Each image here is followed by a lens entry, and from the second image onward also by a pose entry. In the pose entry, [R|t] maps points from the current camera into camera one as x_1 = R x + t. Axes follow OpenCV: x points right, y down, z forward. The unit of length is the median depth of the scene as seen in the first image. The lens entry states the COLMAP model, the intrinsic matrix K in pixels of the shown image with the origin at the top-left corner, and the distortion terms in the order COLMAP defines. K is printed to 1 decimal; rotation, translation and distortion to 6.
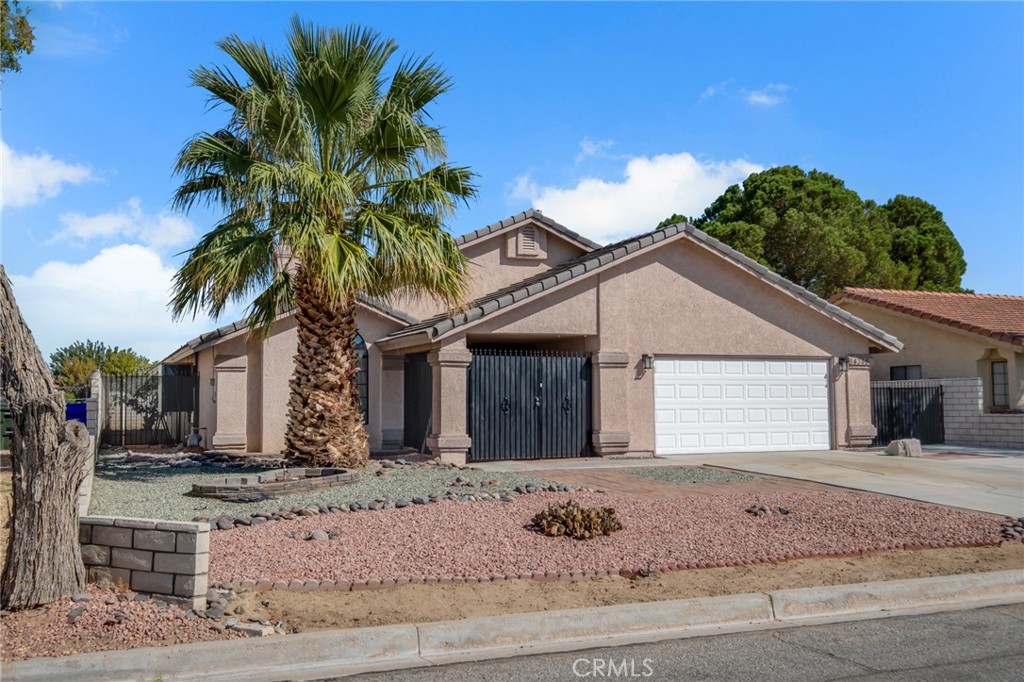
lens RADIAL K [[963.4, 0, 513.9], [0, 963.4, 336.1], [0, 0, 1]] dist [0.005473, 0.000000]
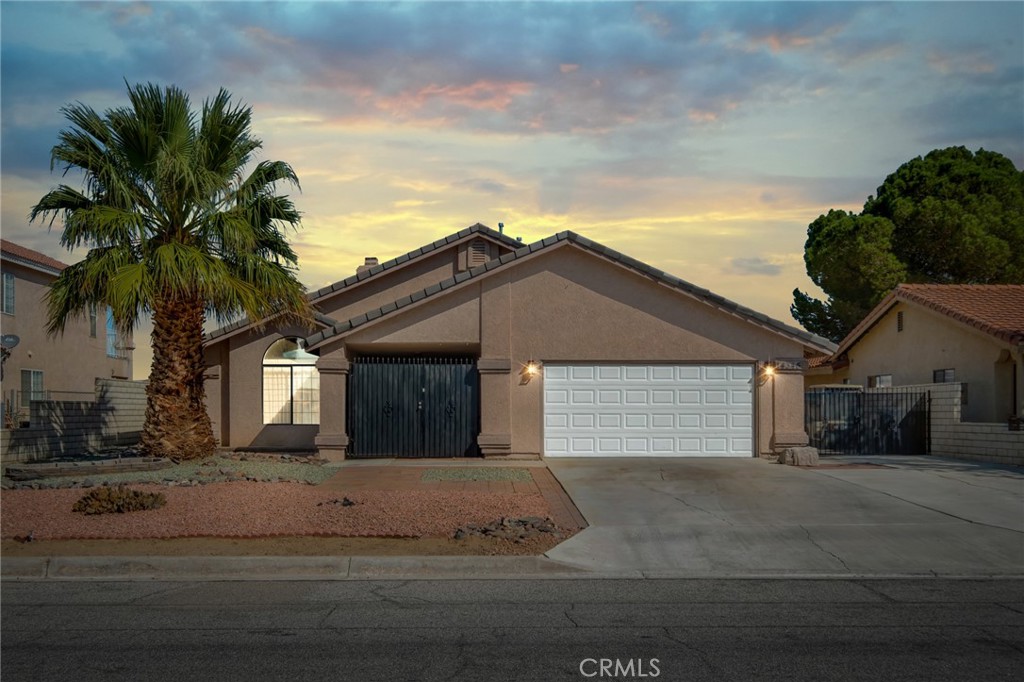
lens RADIAL K [[963.4, 0, 542.3], [0, 963.4, 401.6], [0, 0, 1]] dist [0.005473, 0.000000]
pose [[0.939786, 0.004004, -0.341741, 0.497750], [0.016695, 0.998200, 0.057608, 0.003441], [0.341356, -0.059844, 0.938027, 0.028067]]
